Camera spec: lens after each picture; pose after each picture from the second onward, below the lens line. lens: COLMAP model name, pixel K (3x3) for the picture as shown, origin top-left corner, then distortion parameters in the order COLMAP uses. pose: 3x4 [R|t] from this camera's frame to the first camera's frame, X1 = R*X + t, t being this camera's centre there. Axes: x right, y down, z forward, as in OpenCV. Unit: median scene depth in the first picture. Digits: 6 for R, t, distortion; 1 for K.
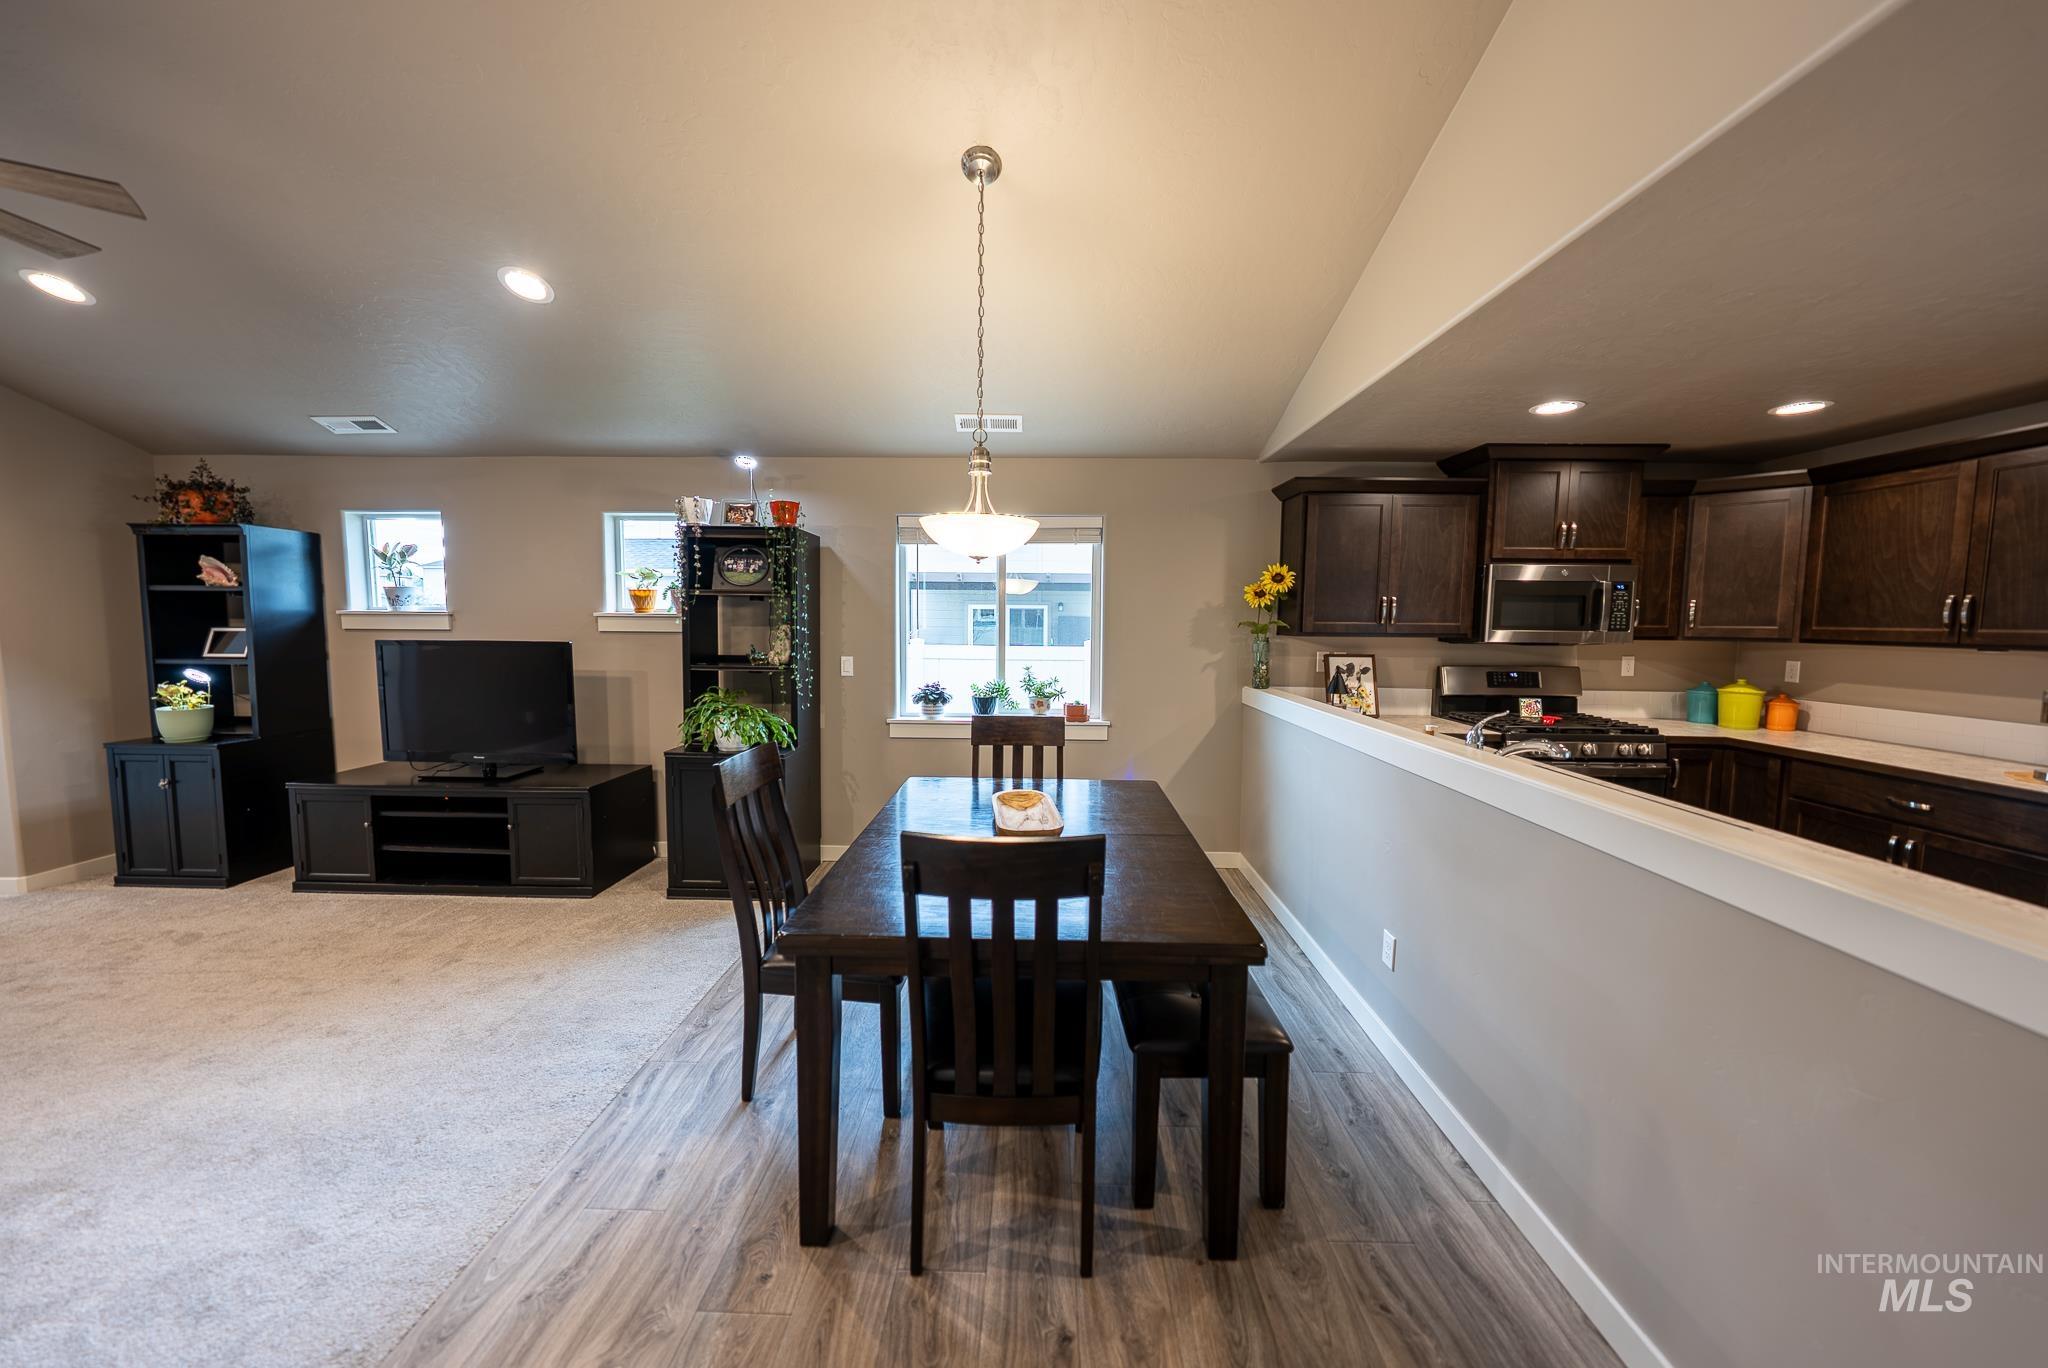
lens RADIAL K [[705.7, 0, 1027.6], [0, 705.7, 674.0], [0, 0, 1]] dist [-0.002619, 0.000170]
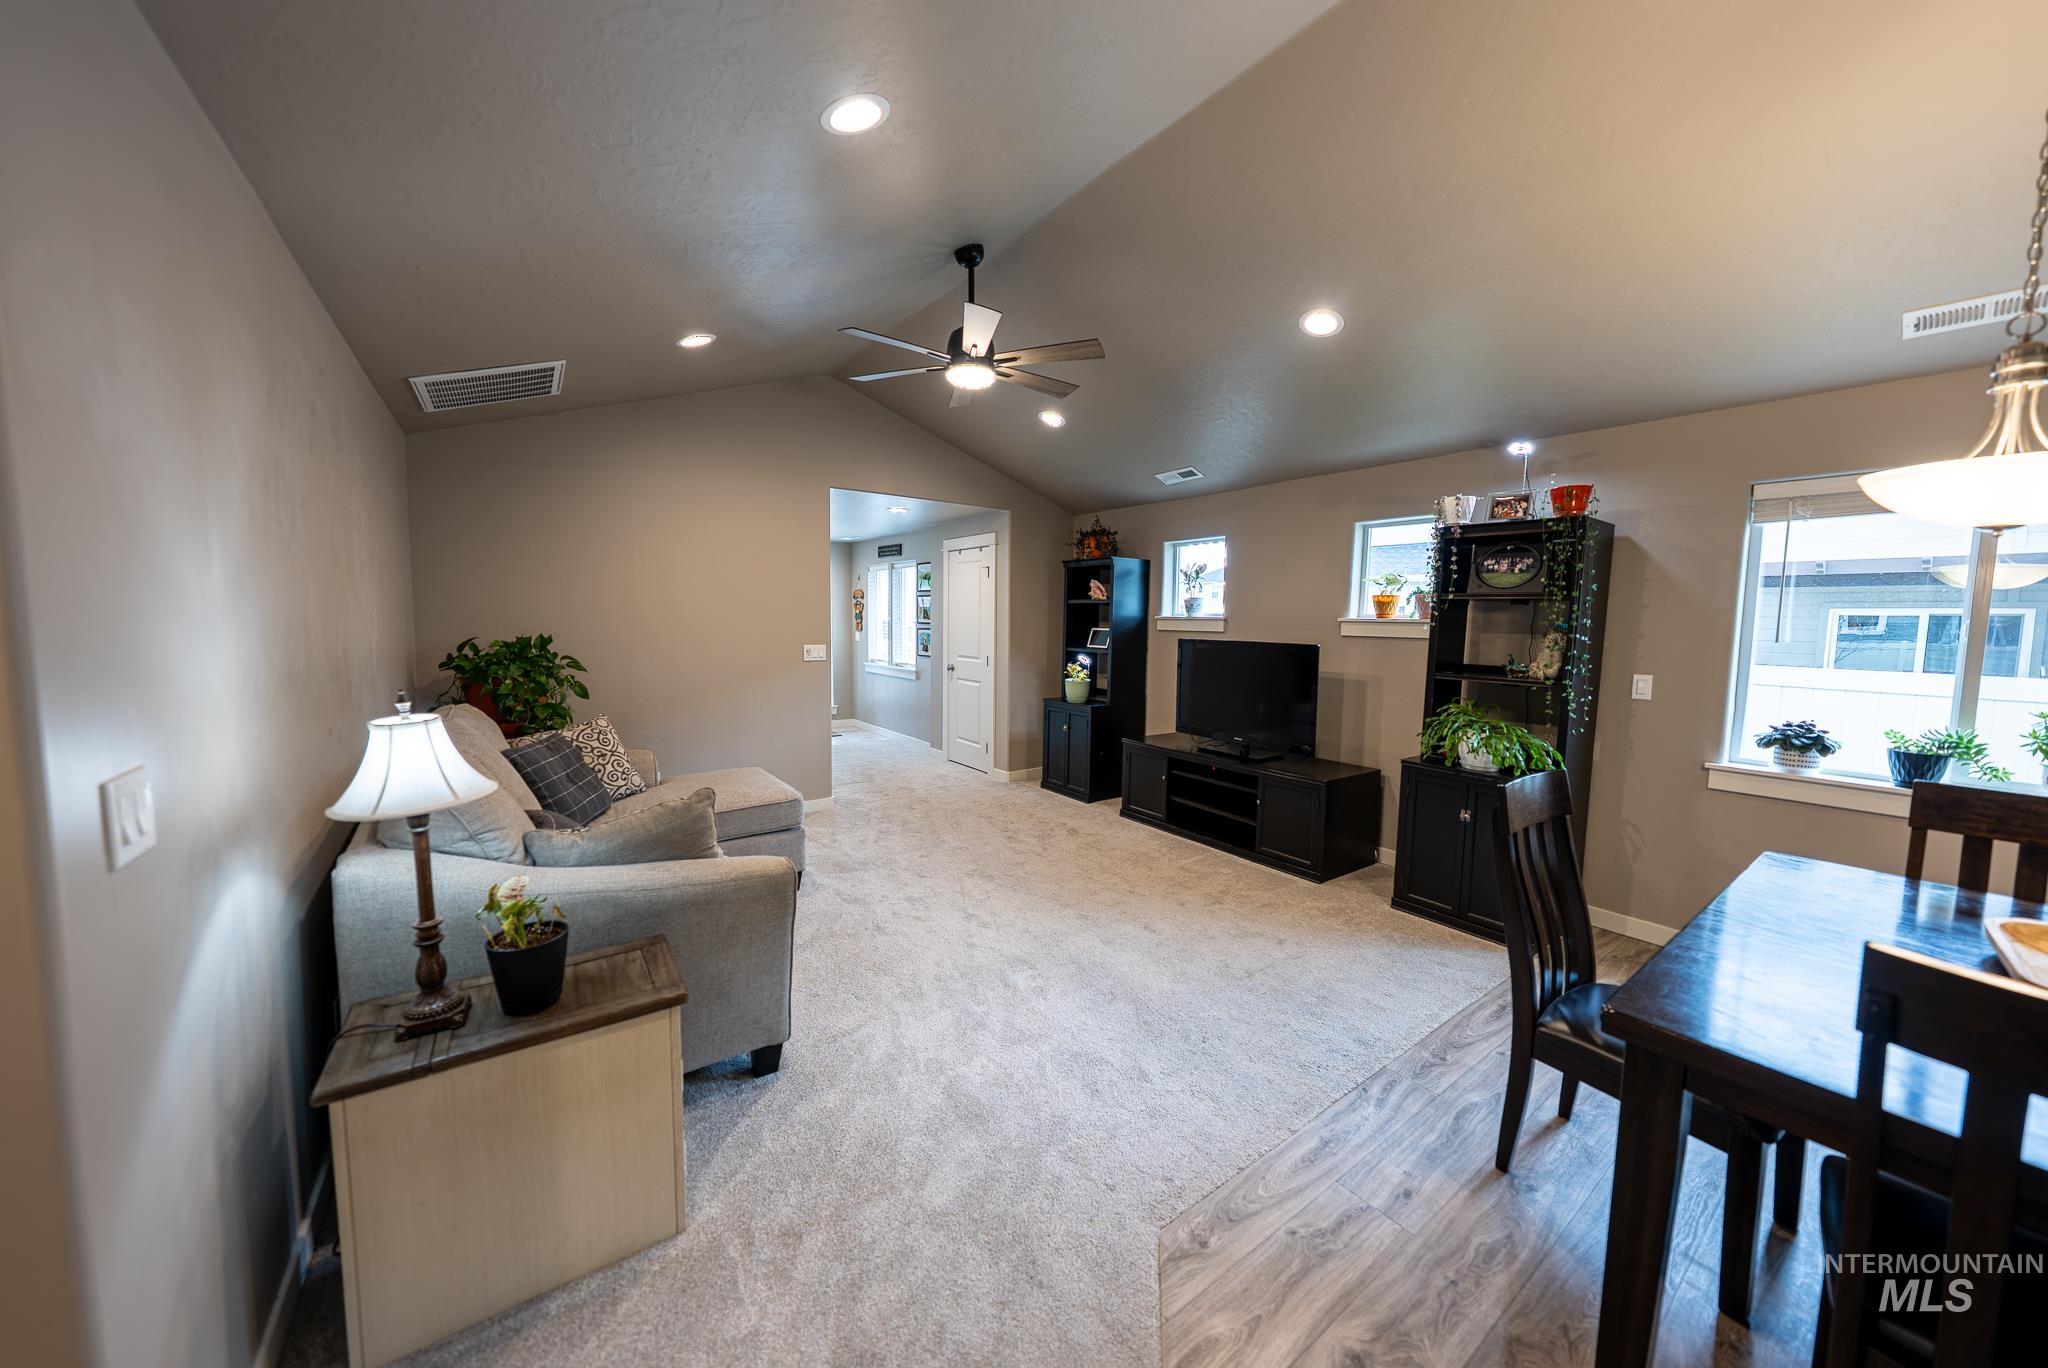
lens RADIAL K [[705.7, 0, 1025.1], [0, 705.7, 673.2], [0, 0, 1]] dist [-0.002619, 0.000170]
pose [[0.605287, 0.063480, -0.793472, -0.058409], [-0.072089, 0.997090, 0.024778, 0.004082], [0.792736, 0.042203, 0.608102, -0.019699]]
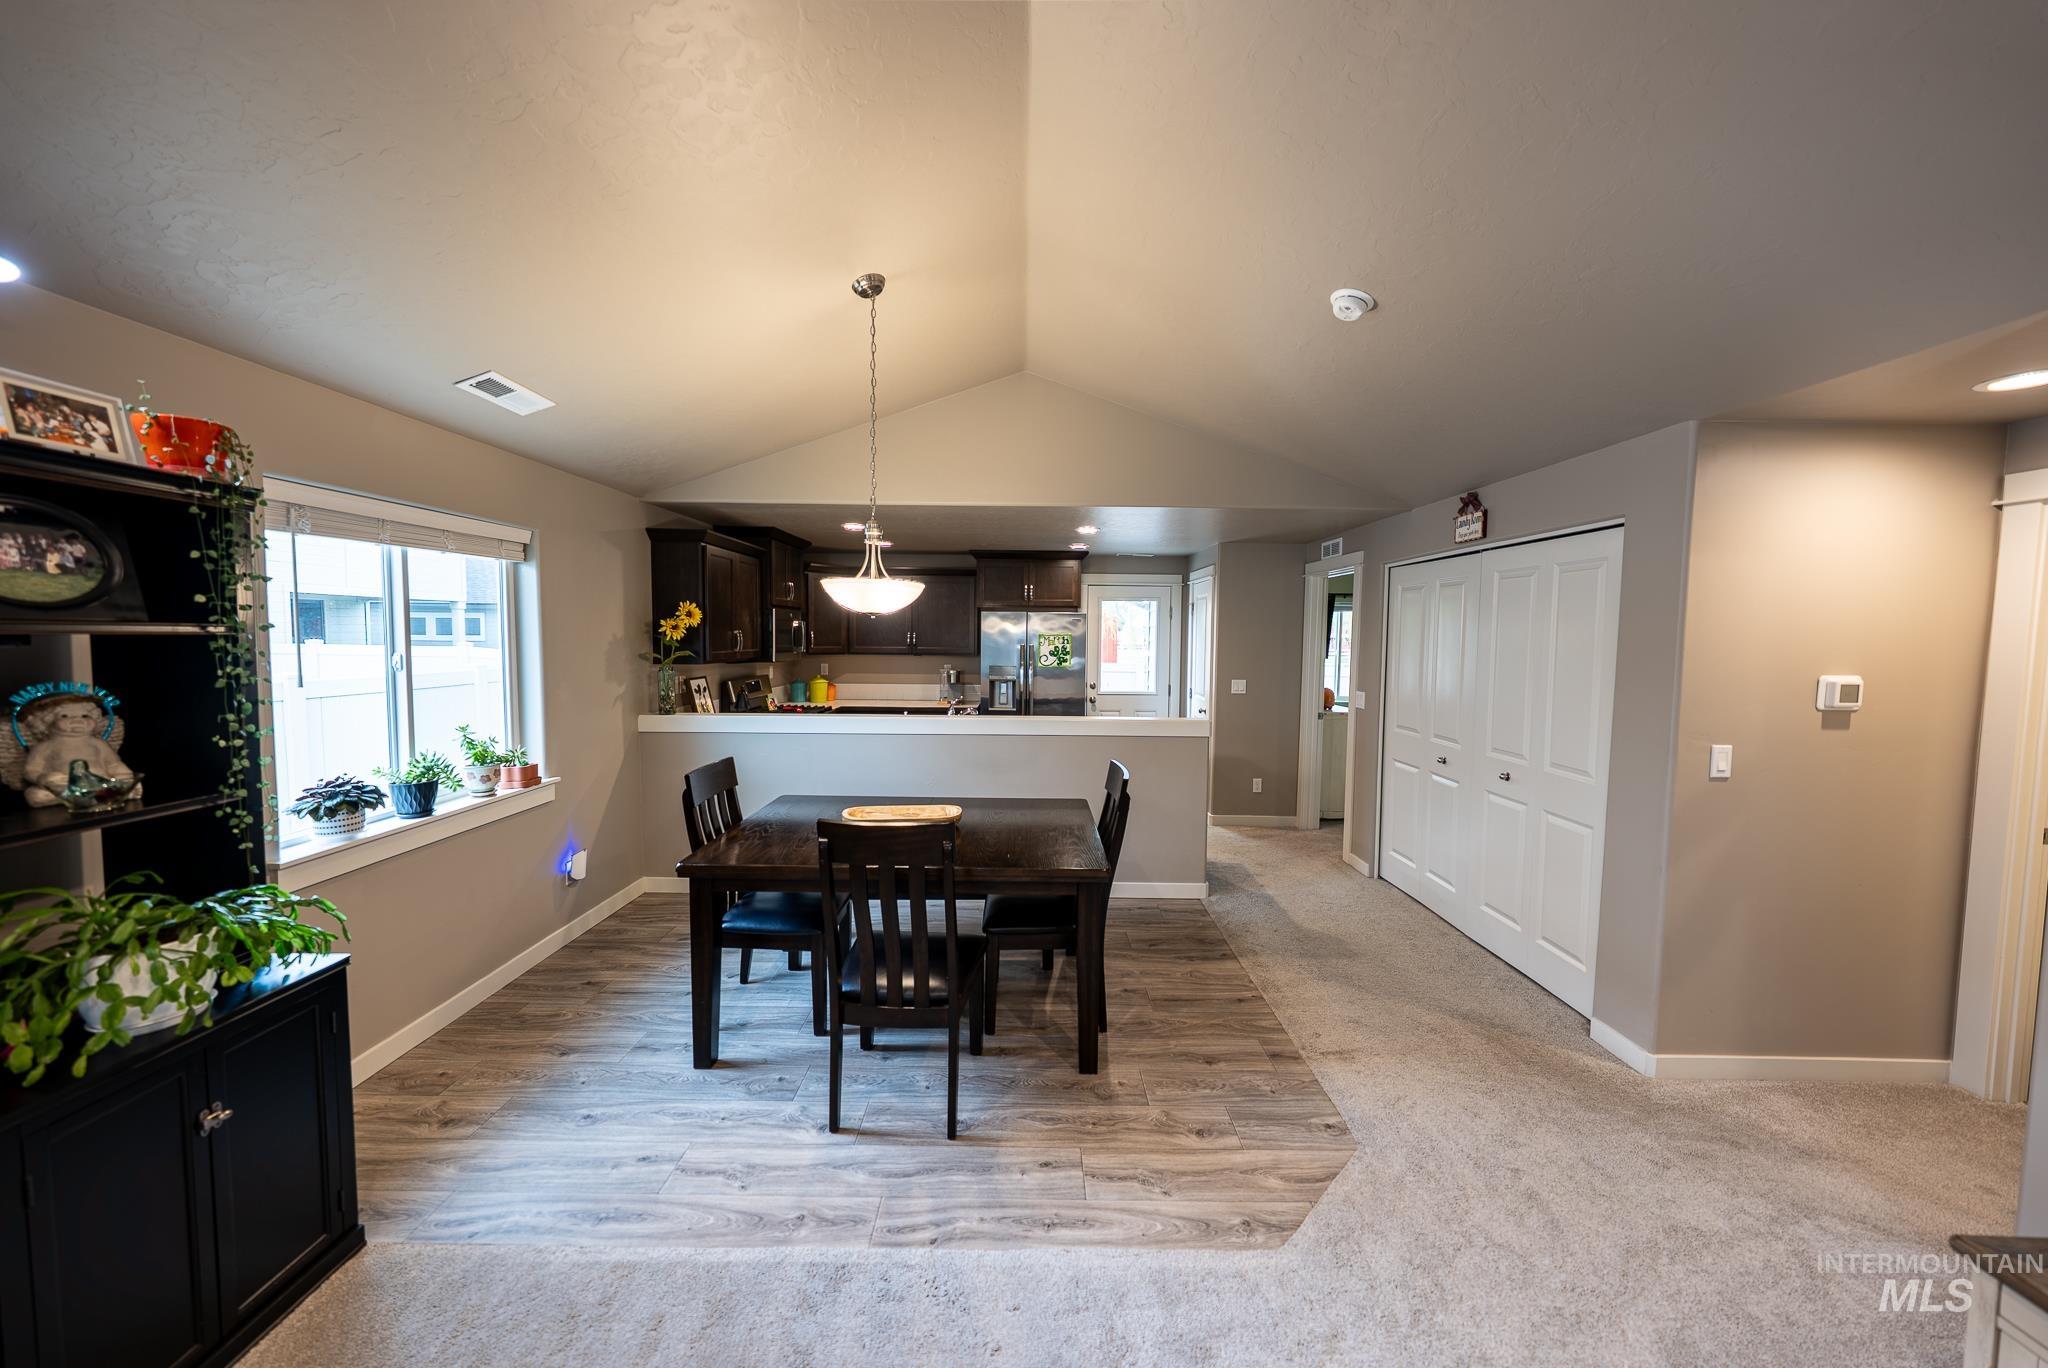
lens RADIAL K [[705.7, 0, 1026.2], [0, 705.7, 675.8], [0, 0, 1]] dist [-0.002619, 0.000170]
pose [[-0.023913, -0.068846, 0.997341, -0.816794], [0.069564, 0.995093, 0.070359, -0.081882], [-0.997291, 0.071061, -0.019007, 0.506839]]
